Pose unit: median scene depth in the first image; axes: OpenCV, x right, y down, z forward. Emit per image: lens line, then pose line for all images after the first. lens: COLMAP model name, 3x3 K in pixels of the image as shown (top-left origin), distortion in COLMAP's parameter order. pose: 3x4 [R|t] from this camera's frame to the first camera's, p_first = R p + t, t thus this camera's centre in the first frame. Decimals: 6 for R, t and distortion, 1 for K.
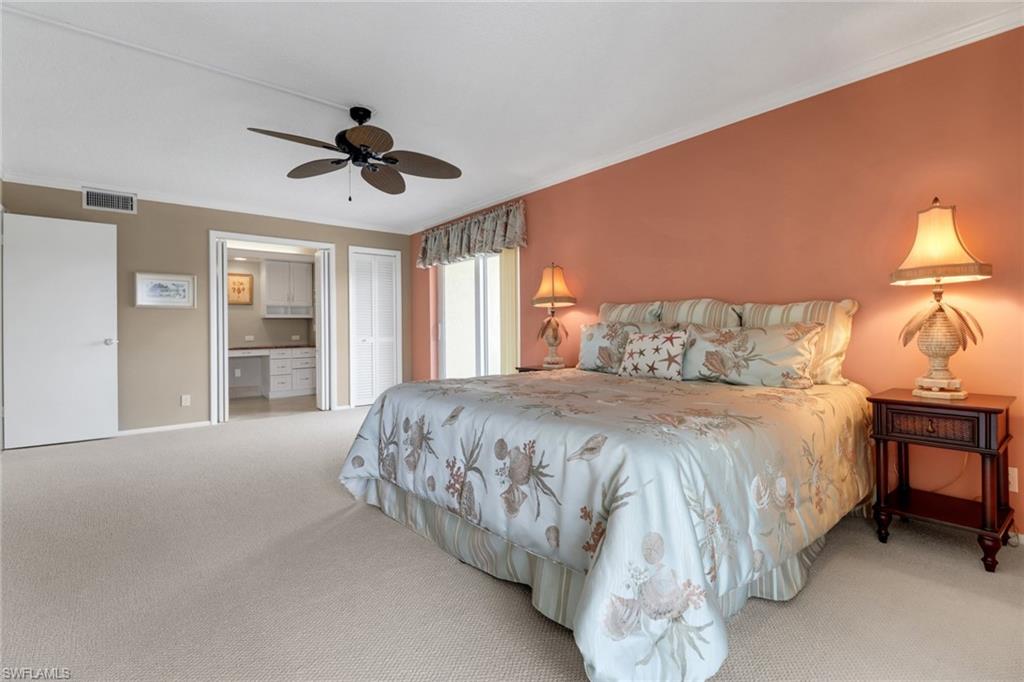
lens RADIAL K [[491.0, 0, 512.2], [0, 491.0, 335.8], [0, 0, 1]] dist [-0.000592, 0.000271]
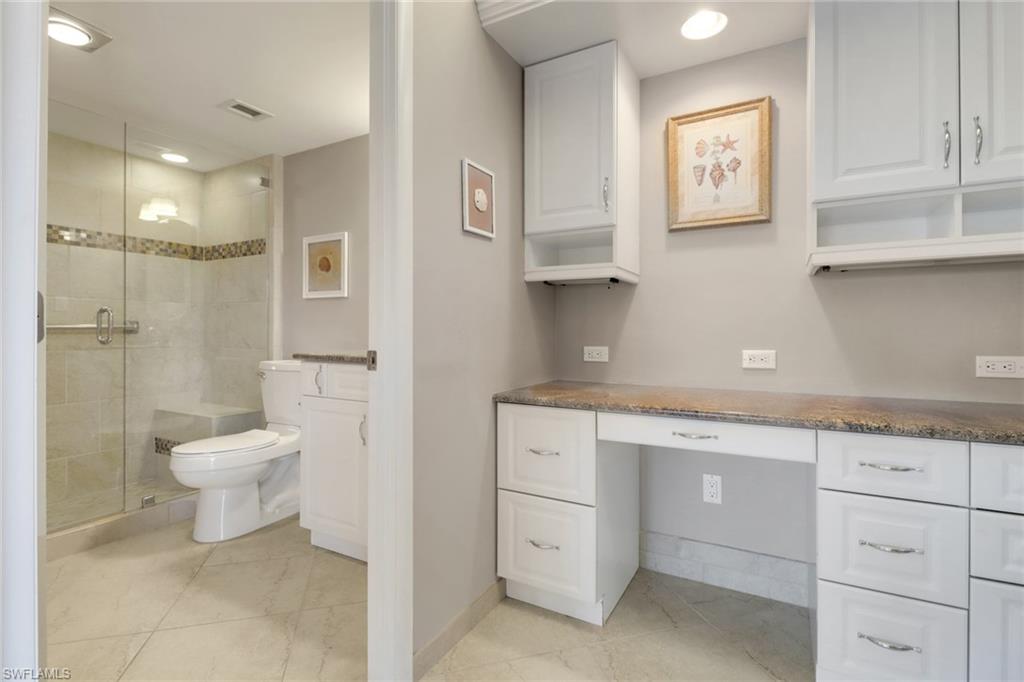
lens RADIAL K [[491.0, 0, 510.1], [0, 491.0, 337.6], [0, 0, 1]] dist [-0.000592, 0.000271]
pose [[0.386160, 0.008490, -0.922393, -0.358302], [-0.007164, 0.999955, 0.006205, -0.006437], [0.922404, 0.004212, 0.386203, 0.796928]]
